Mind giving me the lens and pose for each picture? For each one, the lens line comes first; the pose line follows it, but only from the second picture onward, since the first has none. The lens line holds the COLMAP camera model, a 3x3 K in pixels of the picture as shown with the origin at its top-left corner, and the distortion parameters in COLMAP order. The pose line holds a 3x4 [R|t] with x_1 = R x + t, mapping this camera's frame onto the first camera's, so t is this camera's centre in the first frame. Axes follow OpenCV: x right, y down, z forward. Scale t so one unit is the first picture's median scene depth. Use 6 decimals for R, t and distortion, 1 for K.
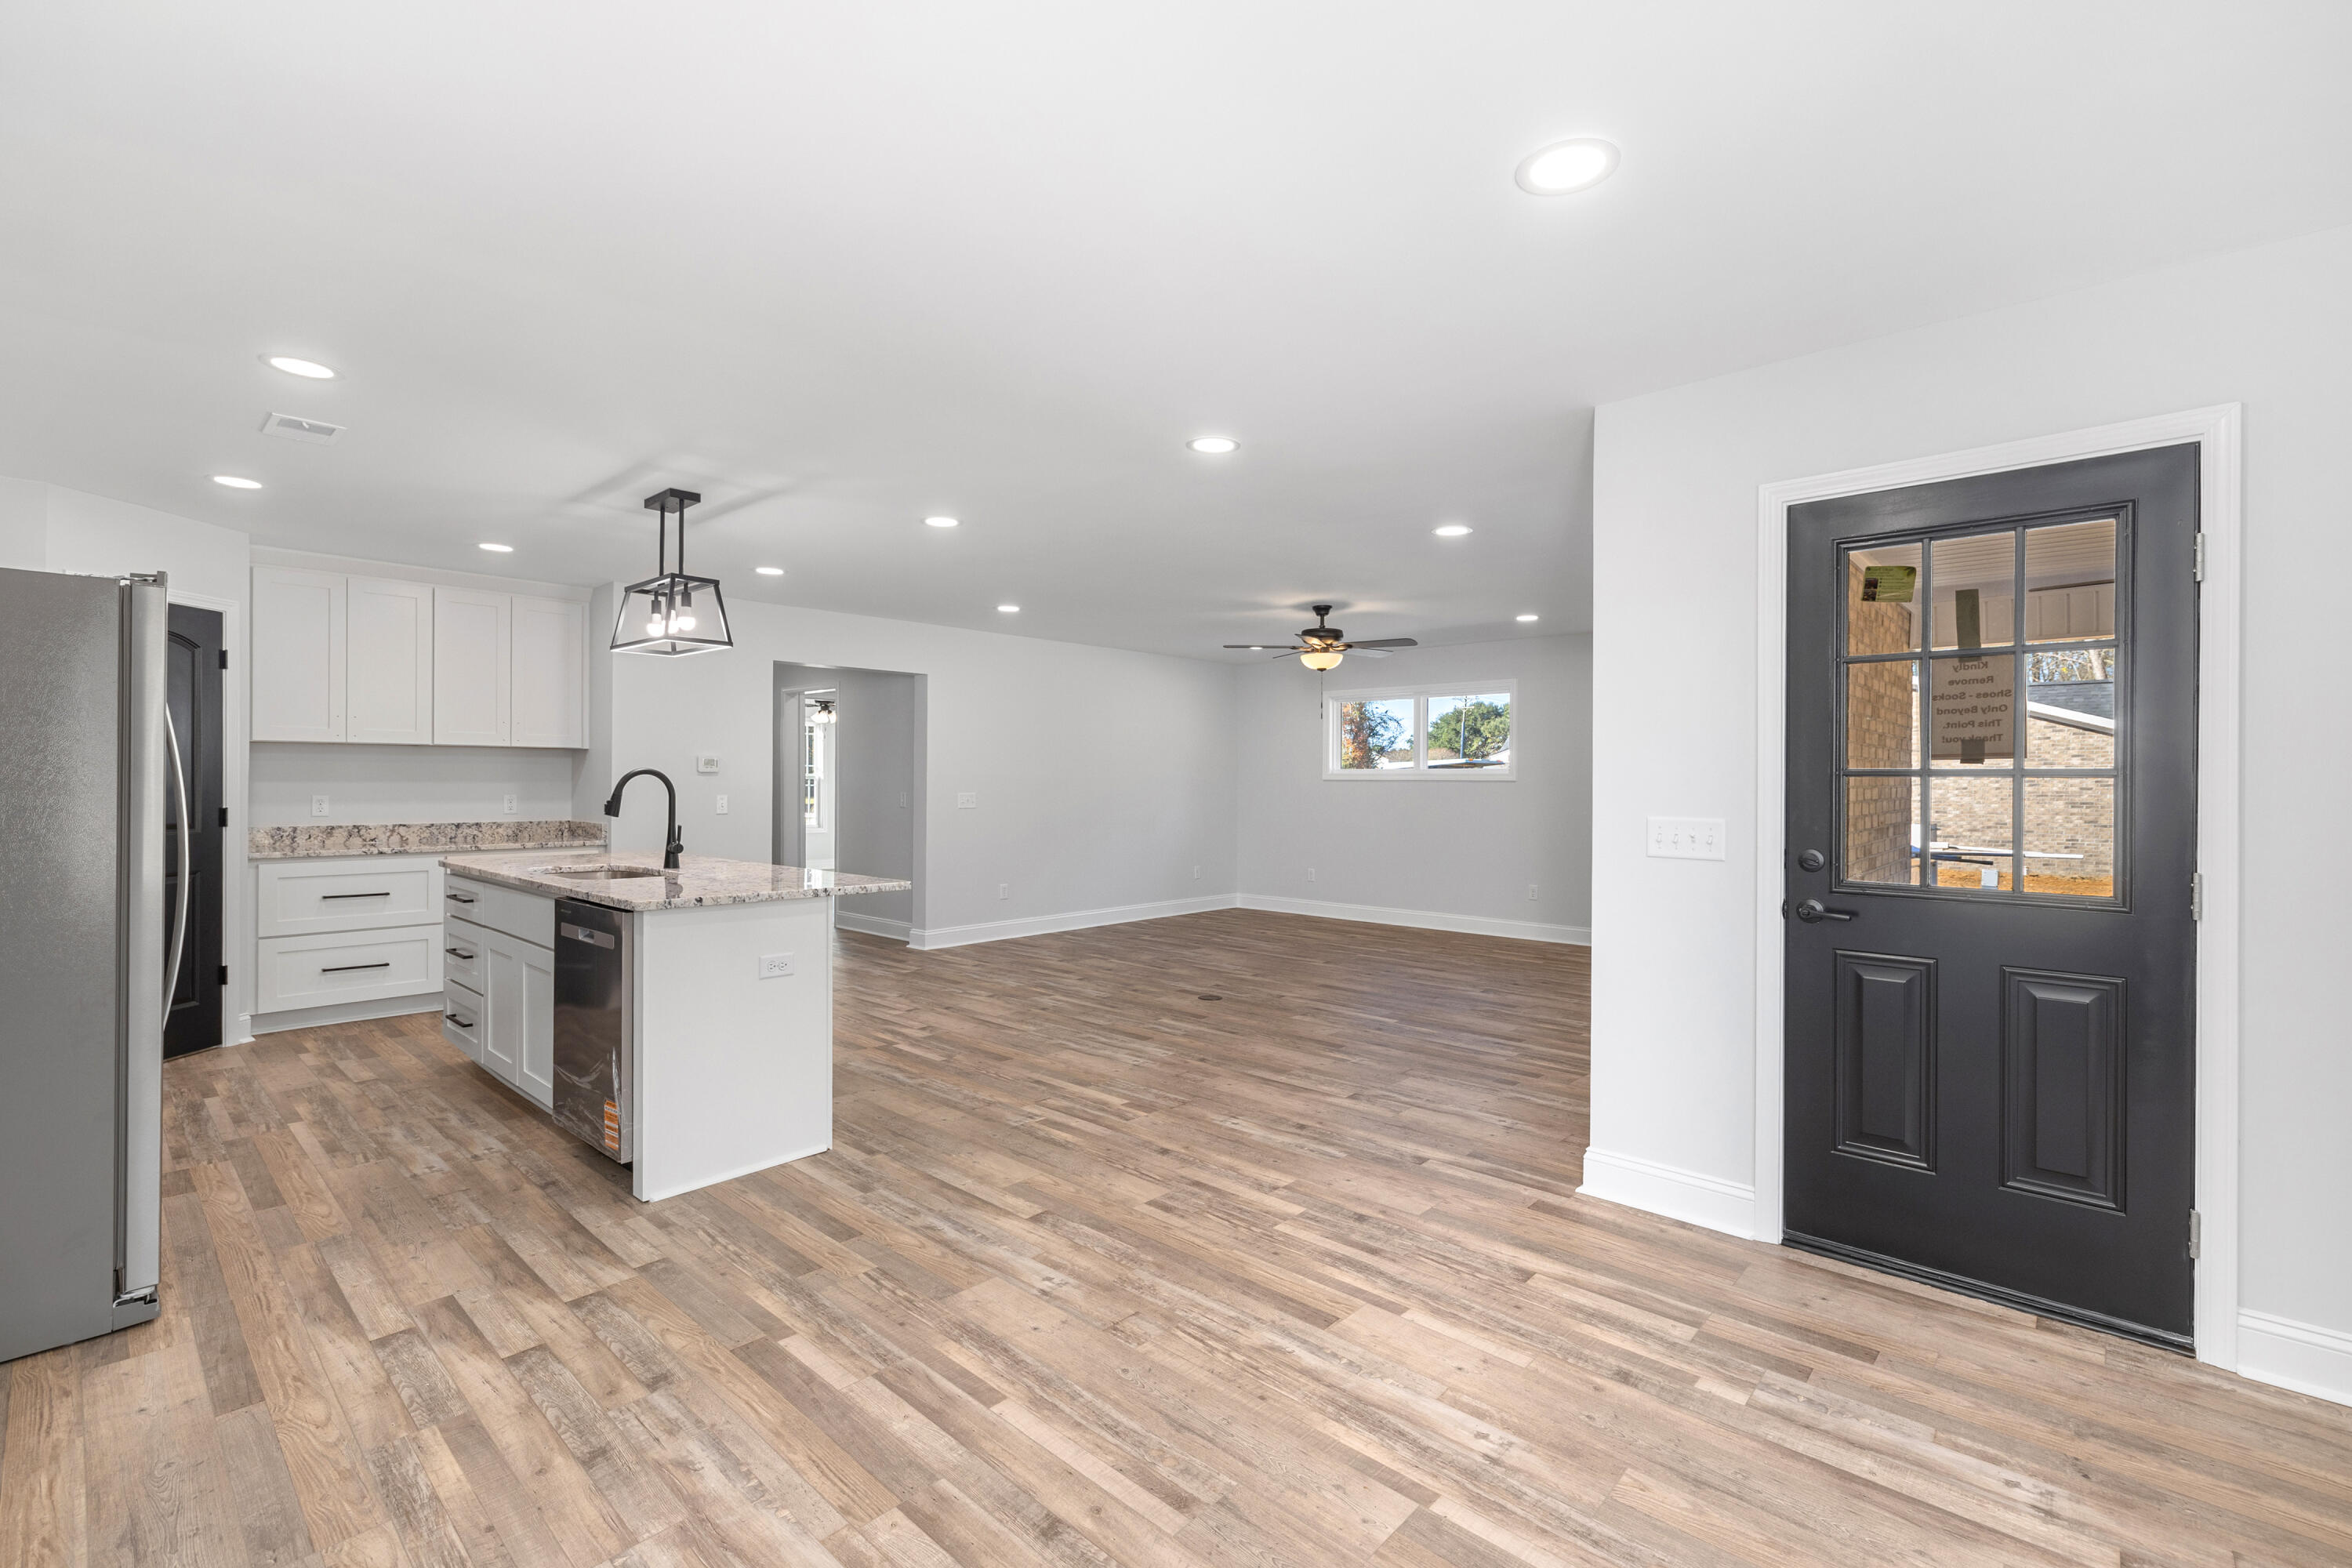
lens RADIAL K [[1047.1, 0, 1174.0], [0, 1047.1, 782.5], [0, 0, 1]] dist [0.002096, 0.000243]
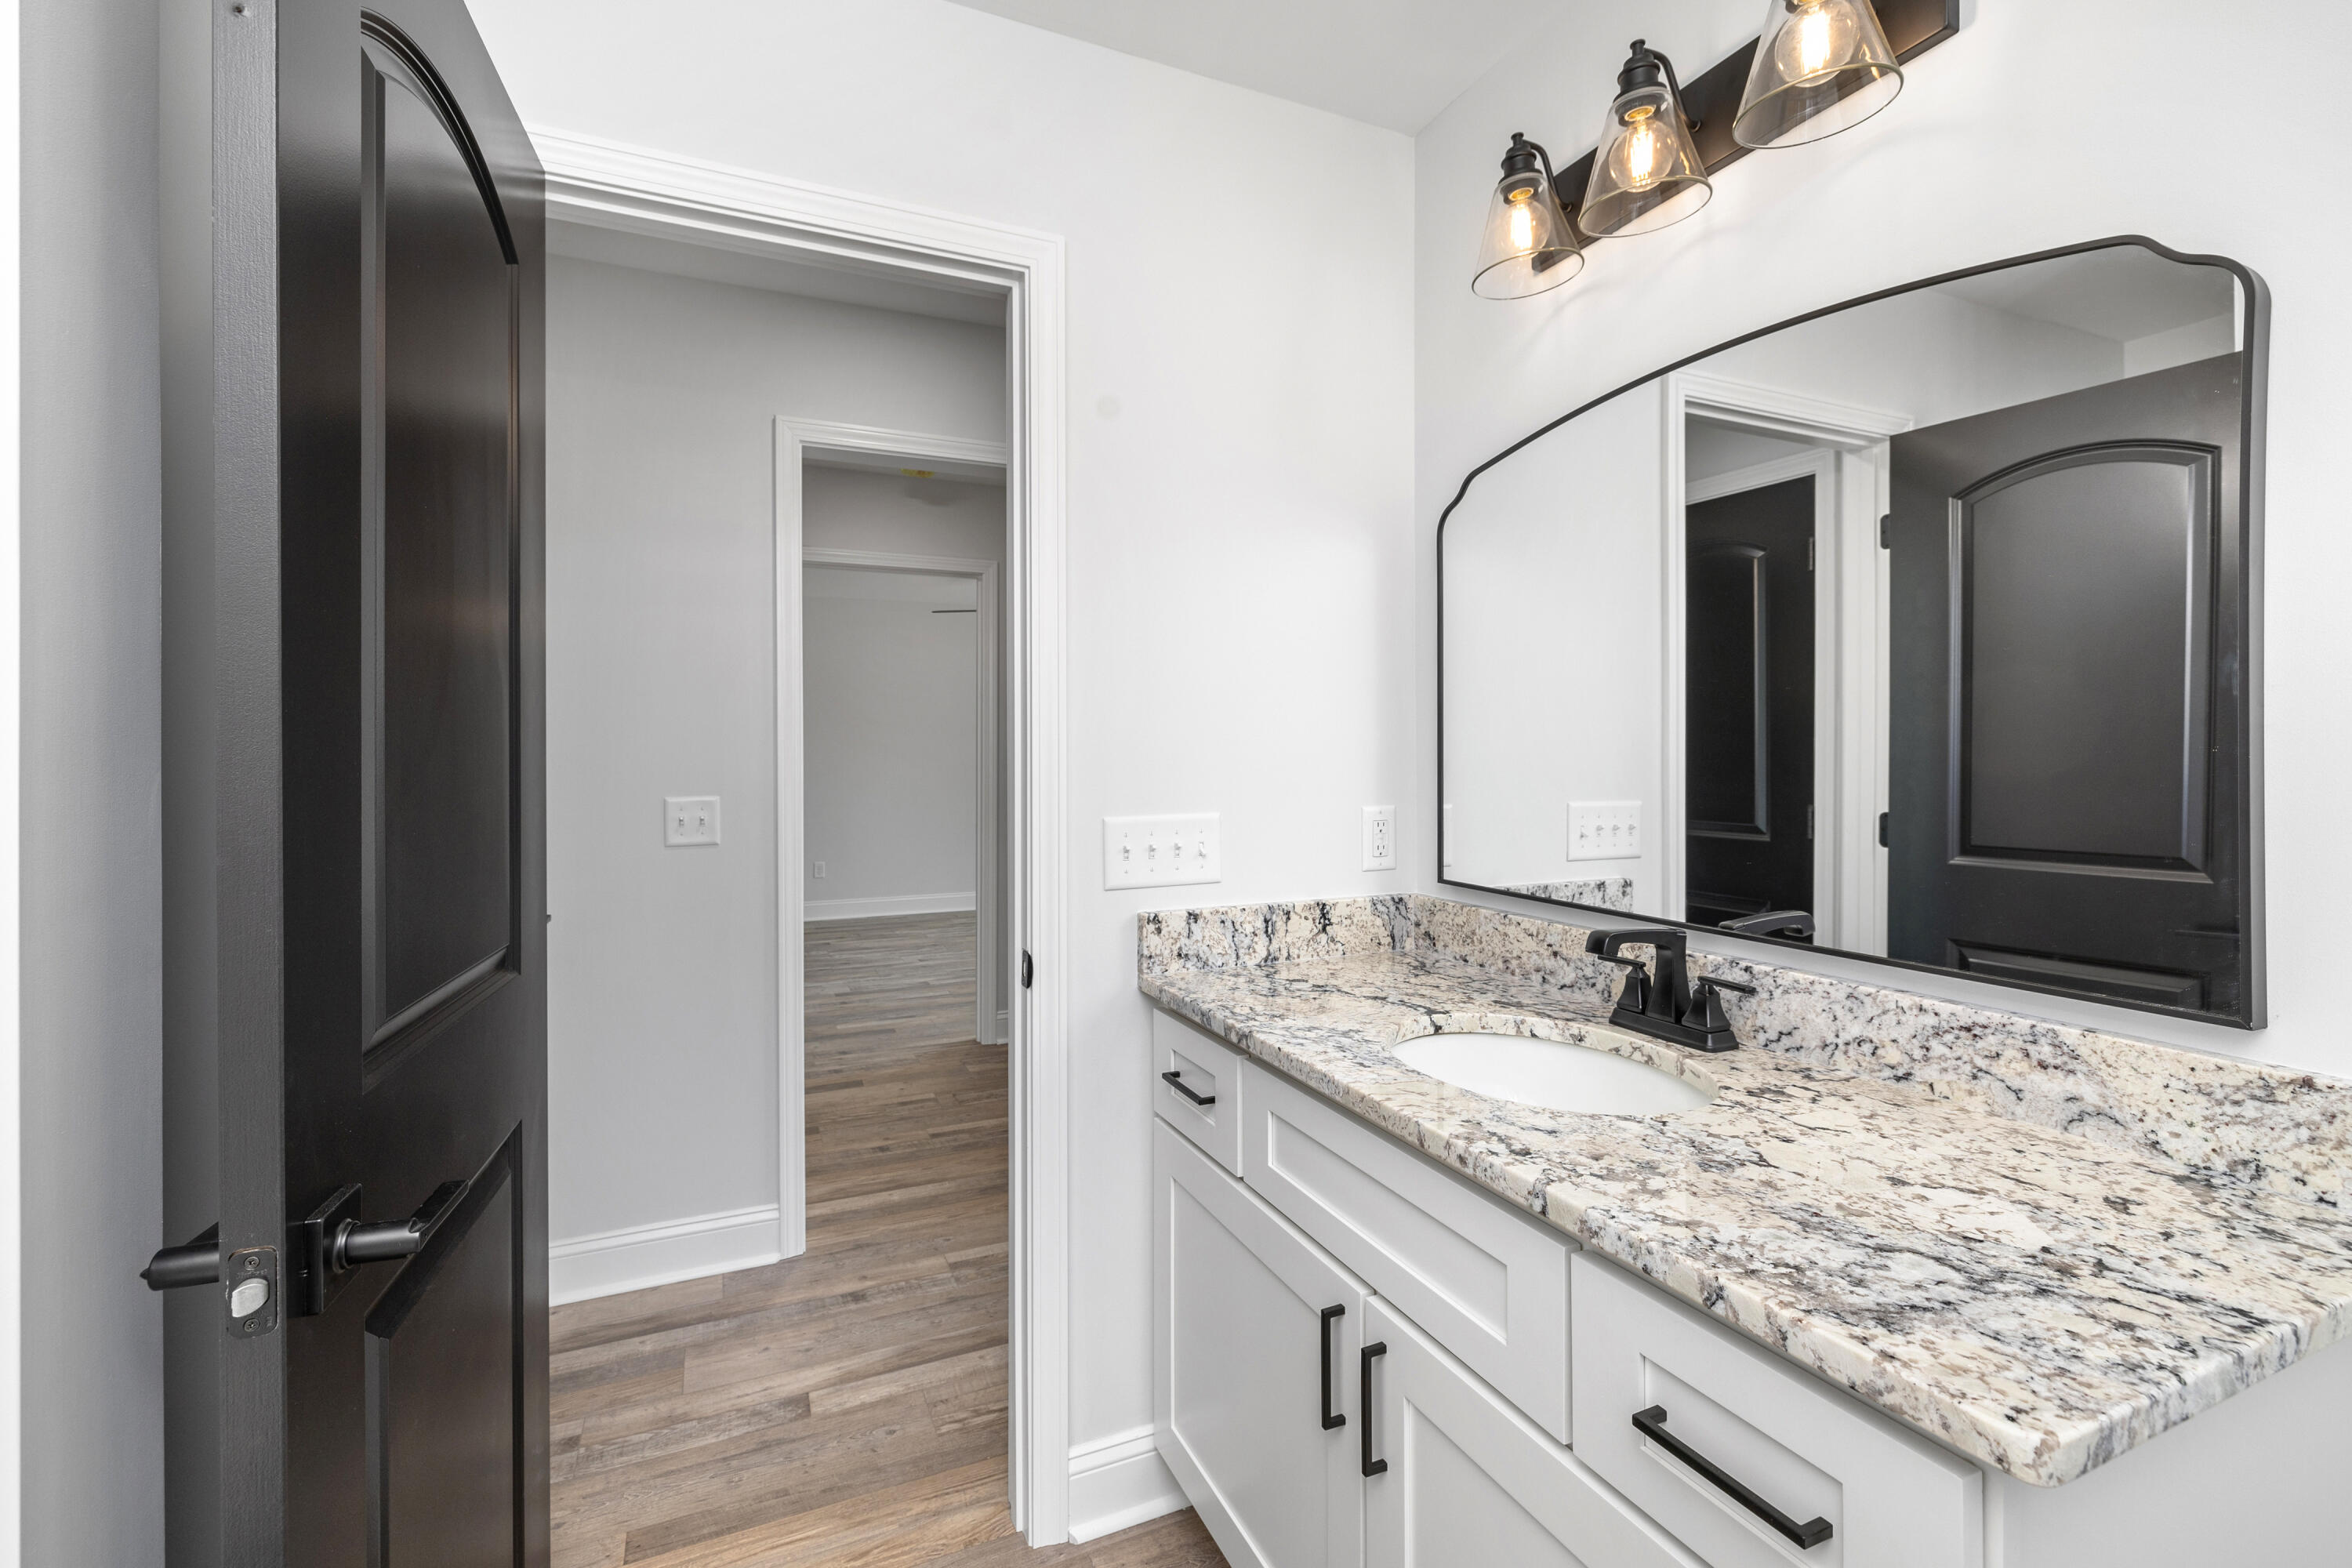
lens RADIAL K [[1029.2, 0, 1180.3], [0, 1029.2, 774.0], [0, 0, 1]] dist [0.031139, -0.000562]
pose [[-0.392219, 0.004657, -0.919860, 1.437901], [-0.001897, 0.999981, 0.005871, 0.003968], [0.919870, 0.004047, -0.392202, 1.919562]]
